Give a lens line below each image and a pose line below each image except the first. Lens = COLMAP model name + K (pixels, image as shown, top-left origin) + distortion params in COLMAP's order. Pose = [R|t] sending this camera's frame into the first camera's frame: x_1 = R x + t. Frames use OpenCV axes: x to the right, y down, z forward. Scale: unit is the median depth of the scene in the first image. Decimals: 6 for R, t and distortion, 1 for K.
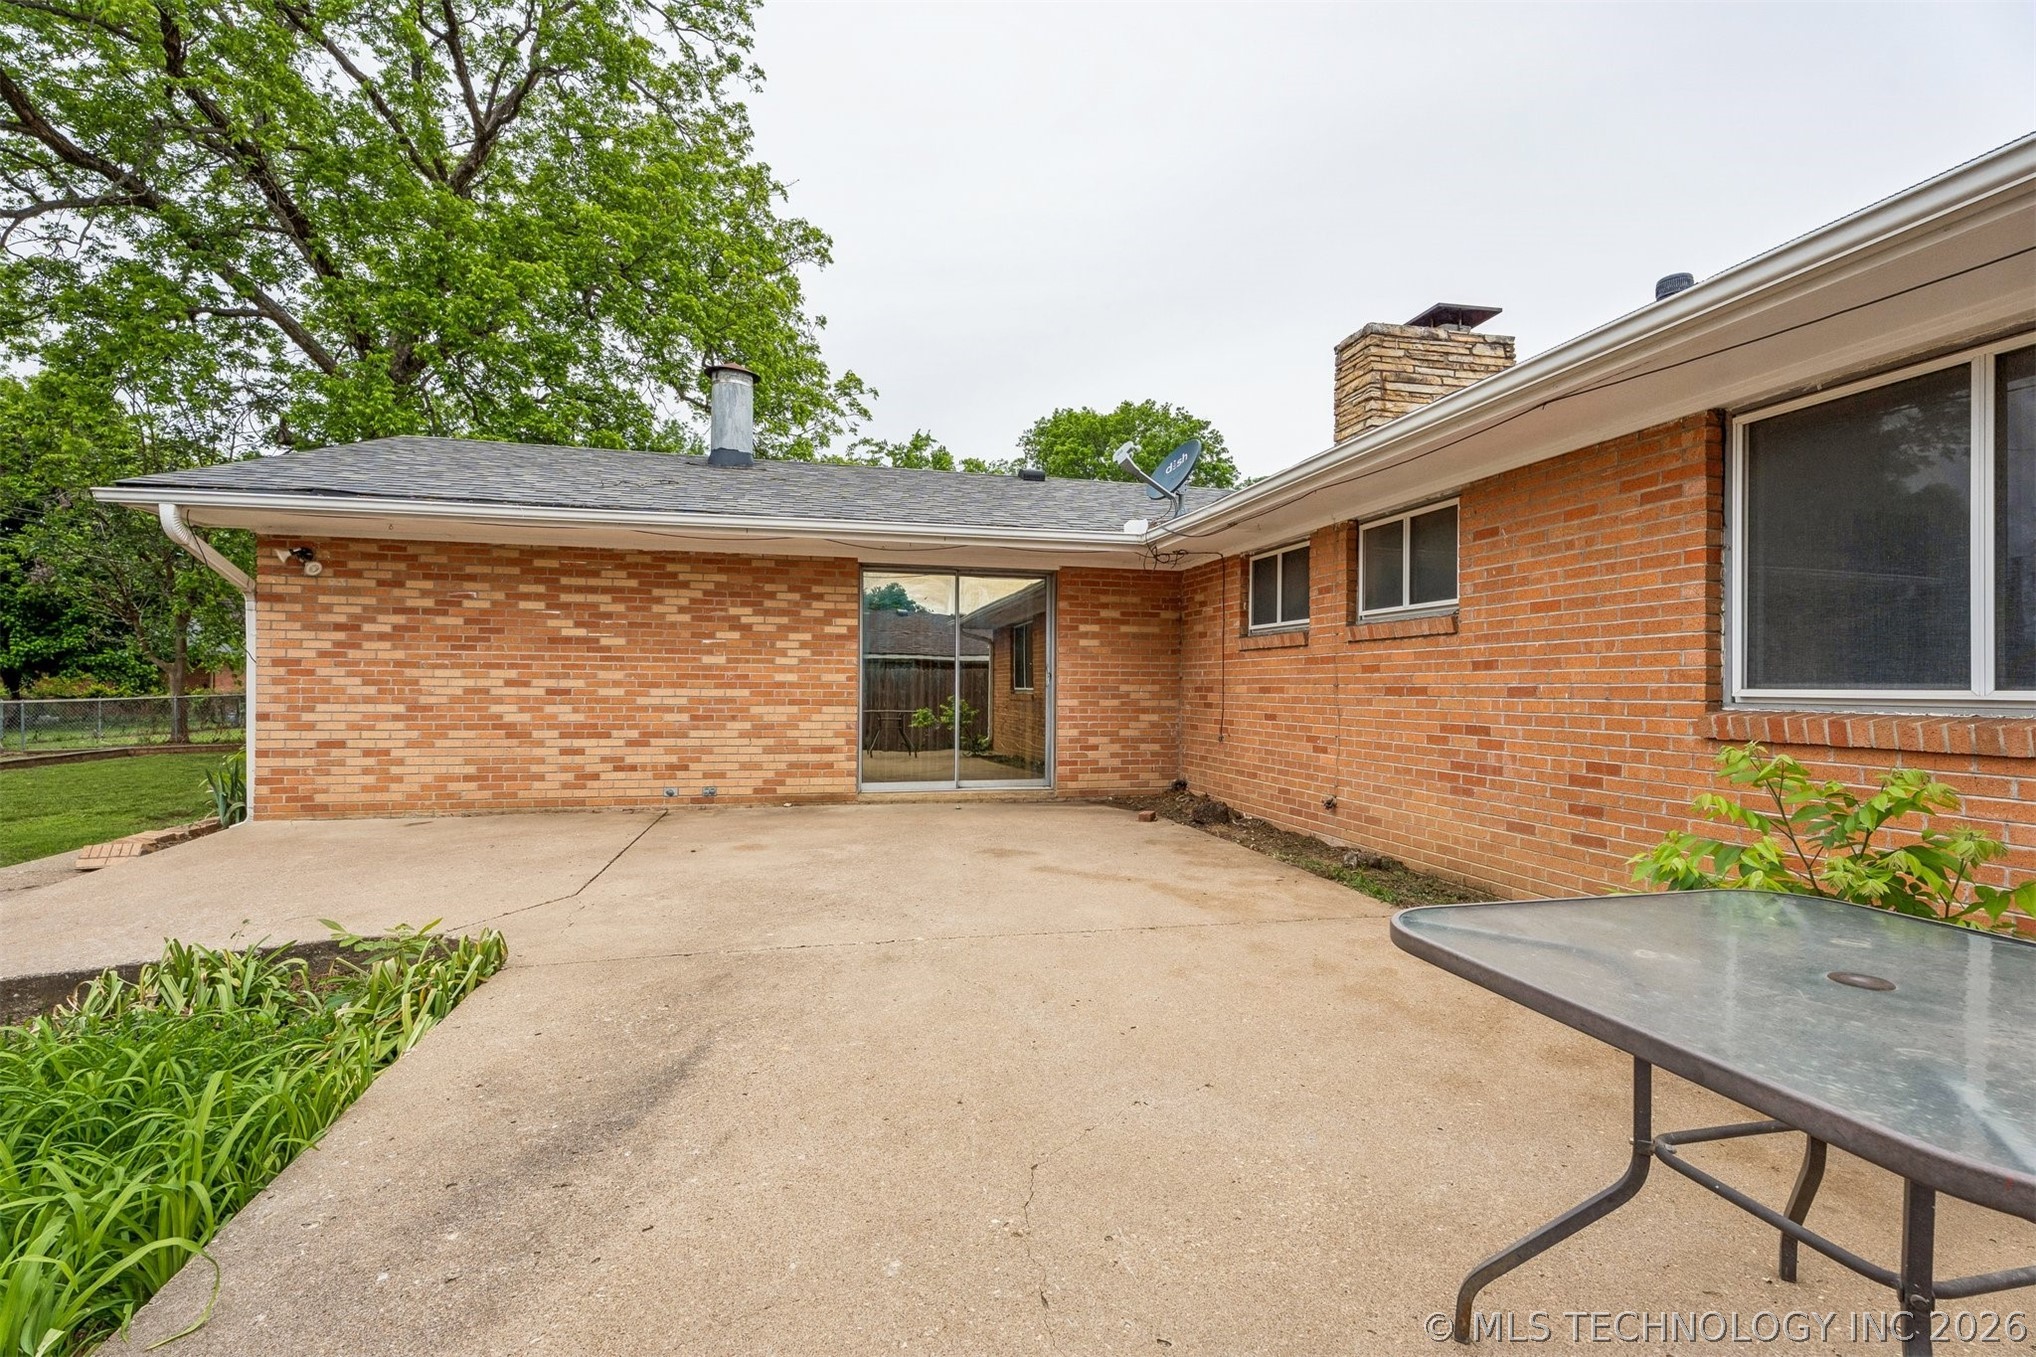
lens RADIAL K [[908.1, 0, 1005.4], [0, 908.1, 671.5], [0, 0, 1]] dist [-0.006312, 0.009635]
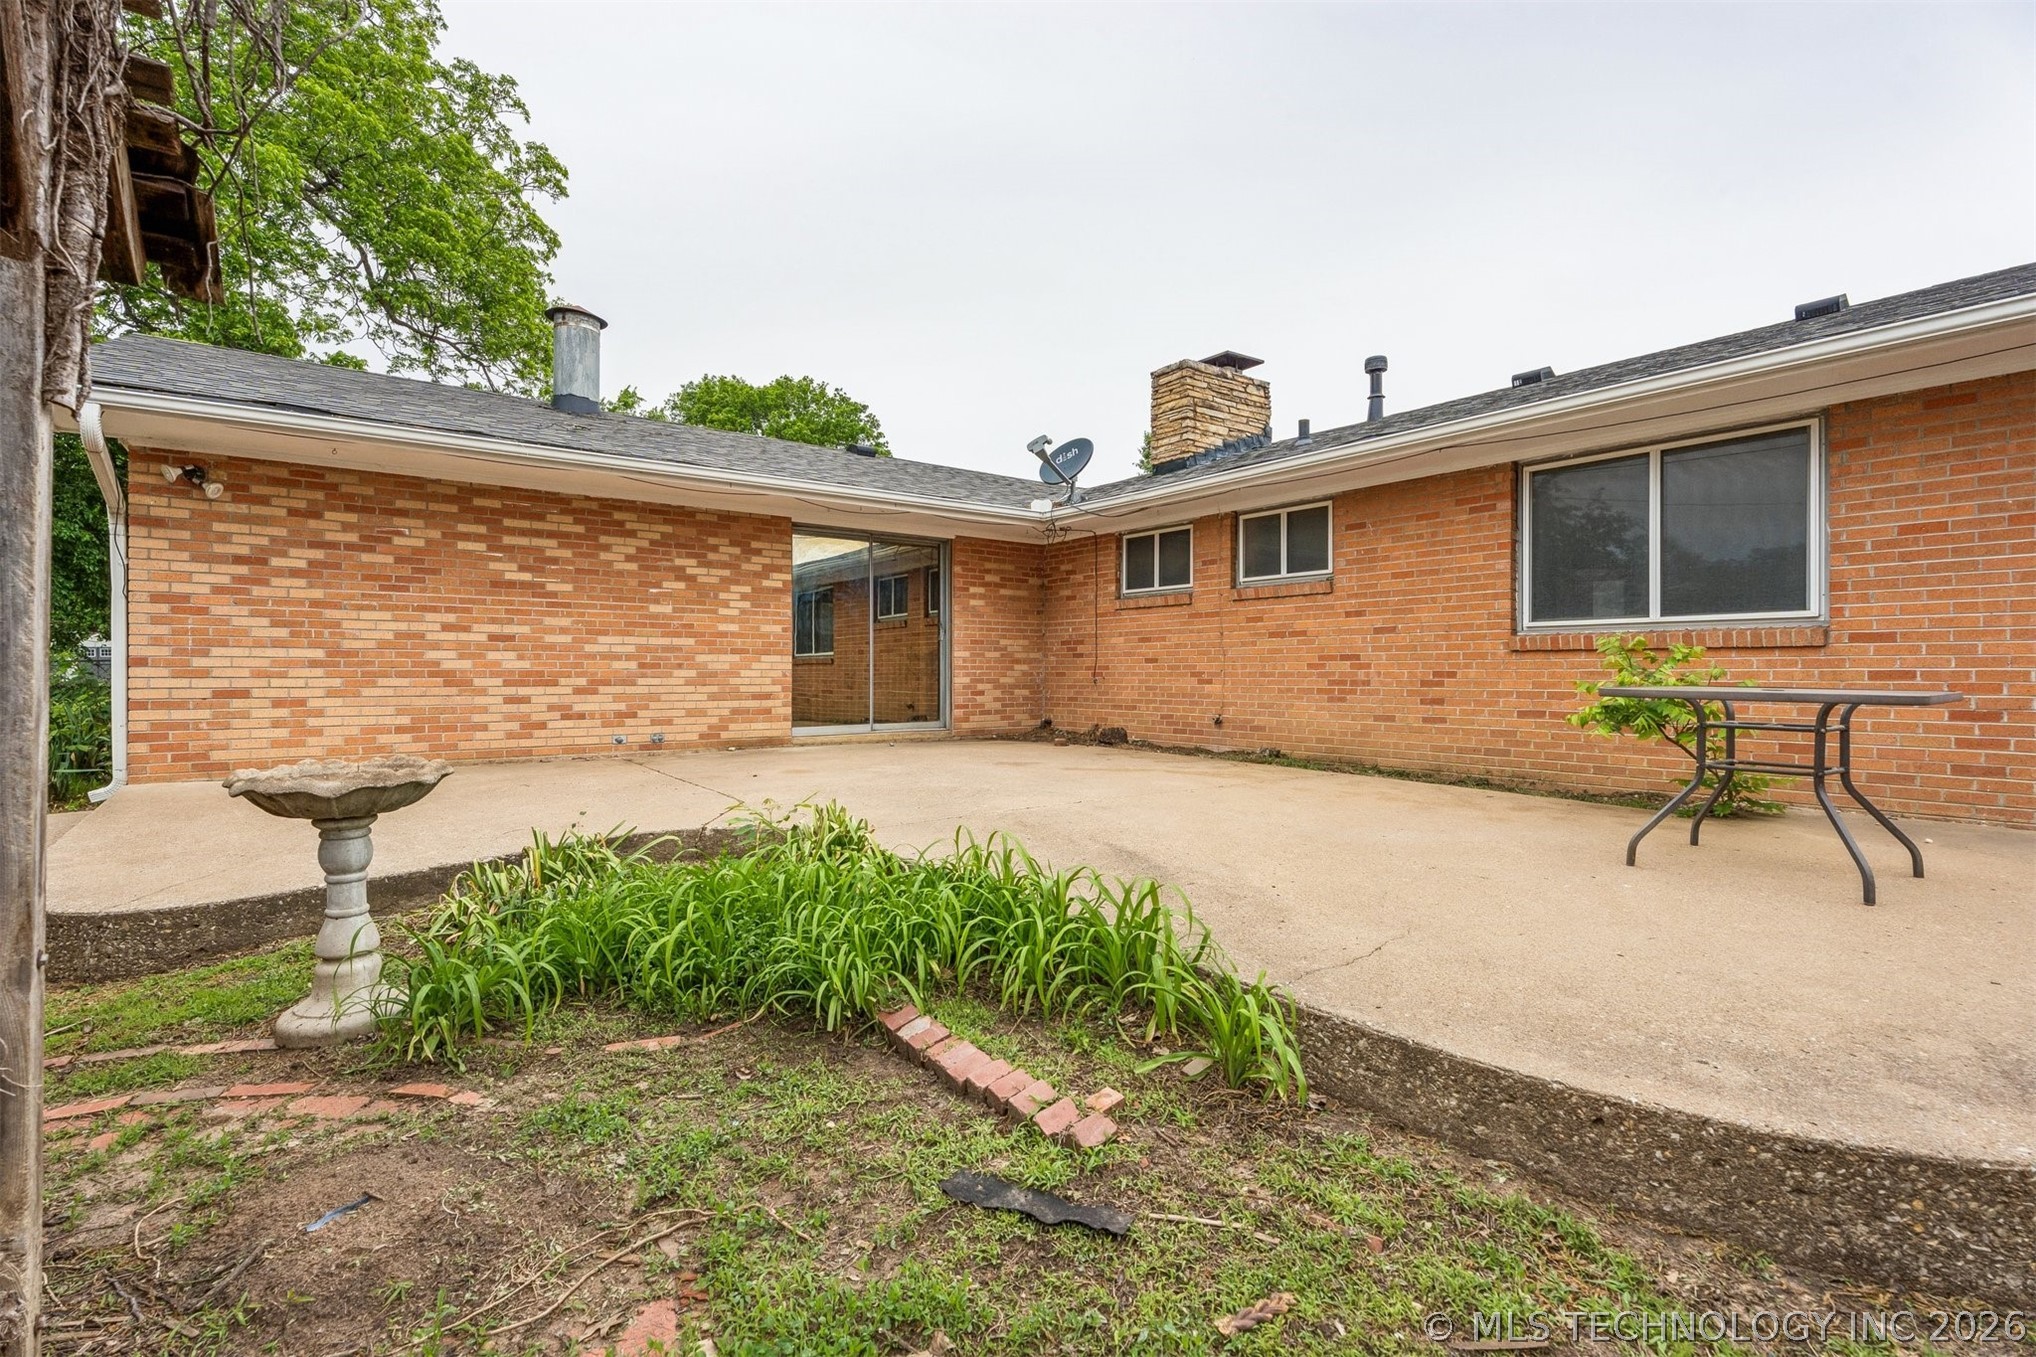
lens RADIAL K [[915.0, 0, 1017.2], [0, 915.0, 654.3], [0, 0, 1]] dist [0.001253, -0.000578]
pose [[0.914914, 0.000773, 0.403649, -0.387138], [-0.001096, 0.999999, 0.000569, 0.039023], [-0.403648, -0.000963, 0.914914, -0.104897]]
